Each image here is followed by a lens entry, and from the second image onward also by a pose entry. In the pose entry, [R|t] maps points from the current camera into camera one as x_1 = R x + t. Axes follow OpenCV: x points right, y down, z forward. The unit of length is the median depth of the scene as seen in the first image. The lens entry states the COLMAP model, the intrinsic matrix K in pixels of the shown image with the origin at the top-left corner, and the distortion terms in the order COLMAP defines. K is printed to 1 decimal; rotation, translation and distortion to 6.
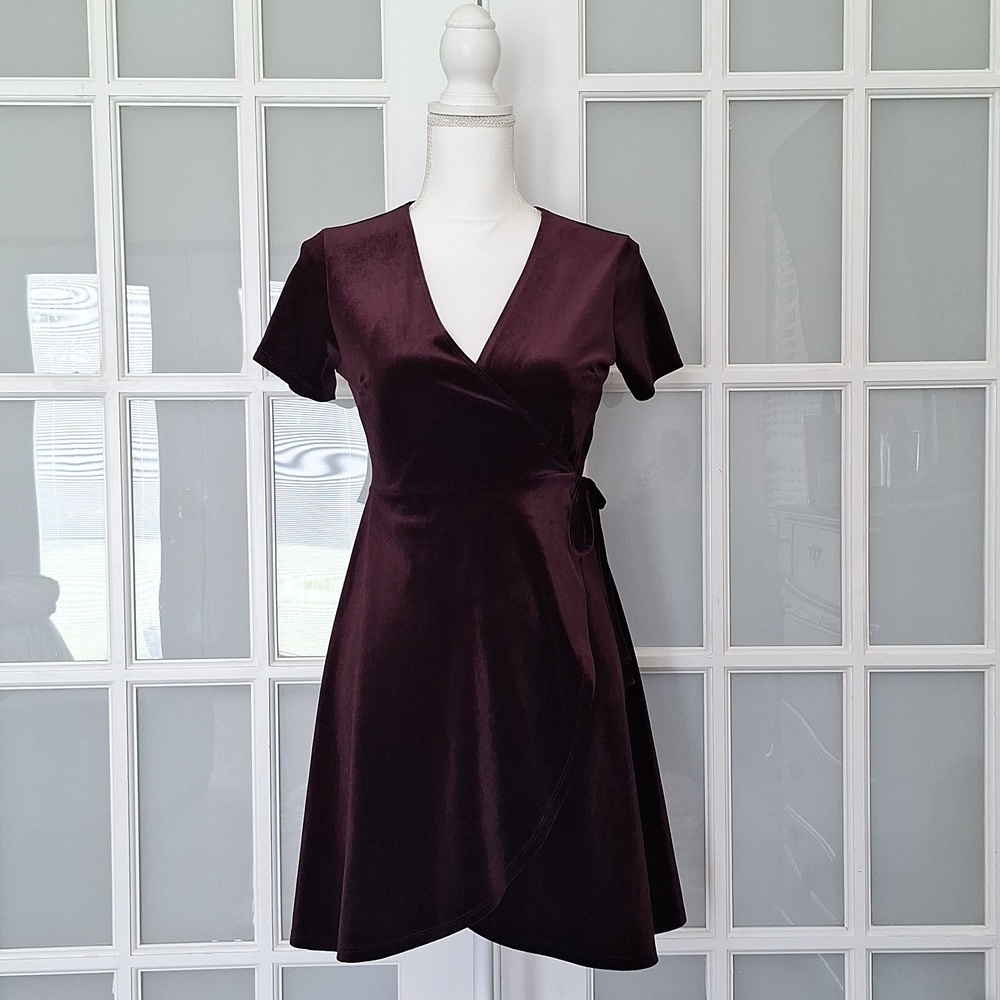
lens RADIAL K [[1454.4, 0, 482.4], [0, 1454.4, 509.5], [0, 0, 1]] dist [0.123013, -0.212845]
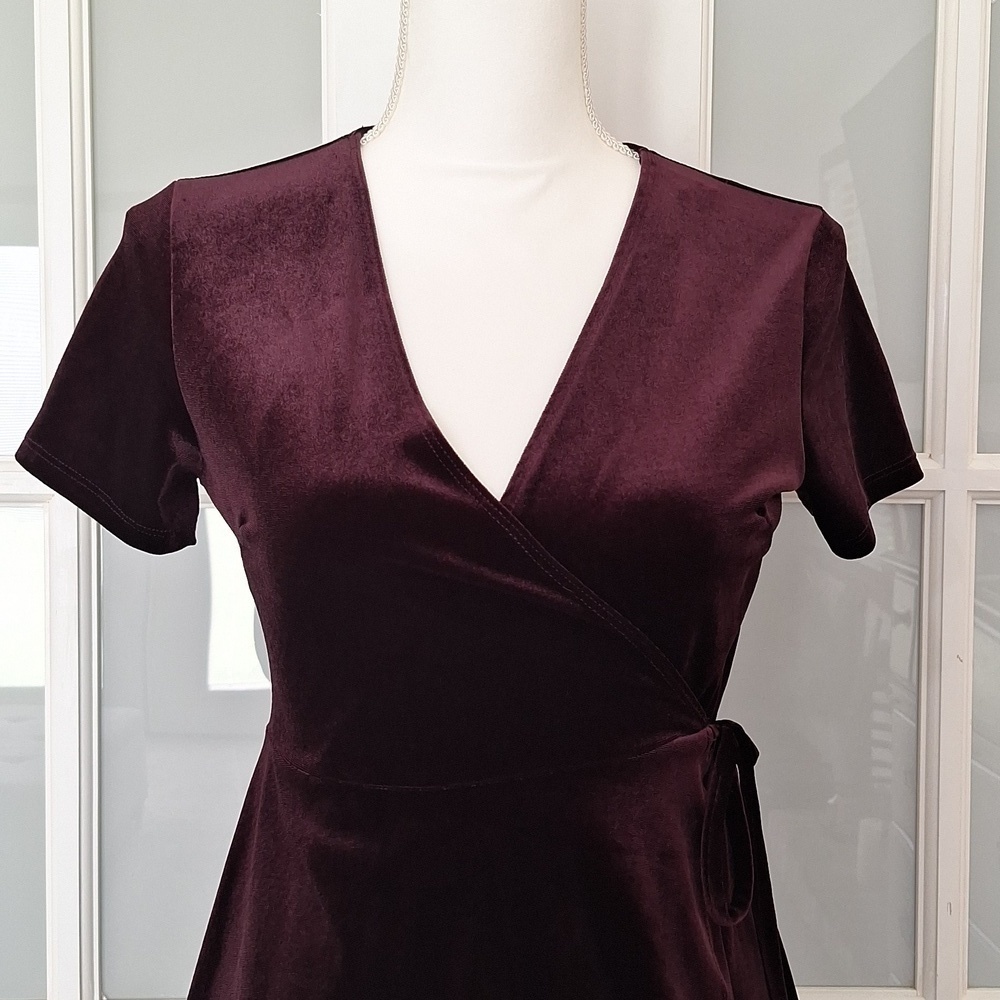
lens RADIAL K [[1462.6, 0, 500.0], [0, 1462.6, 500.0], [0, 0, 1]] dist [0.130725, -0.126266]
pose [[0.999811, 0.016129, 0.010838, -0.008198], [-0.016319, 0.999710, 0.017706, -0.095417], [-0.010550, -0.017879, 0.999784, 0.500236]]
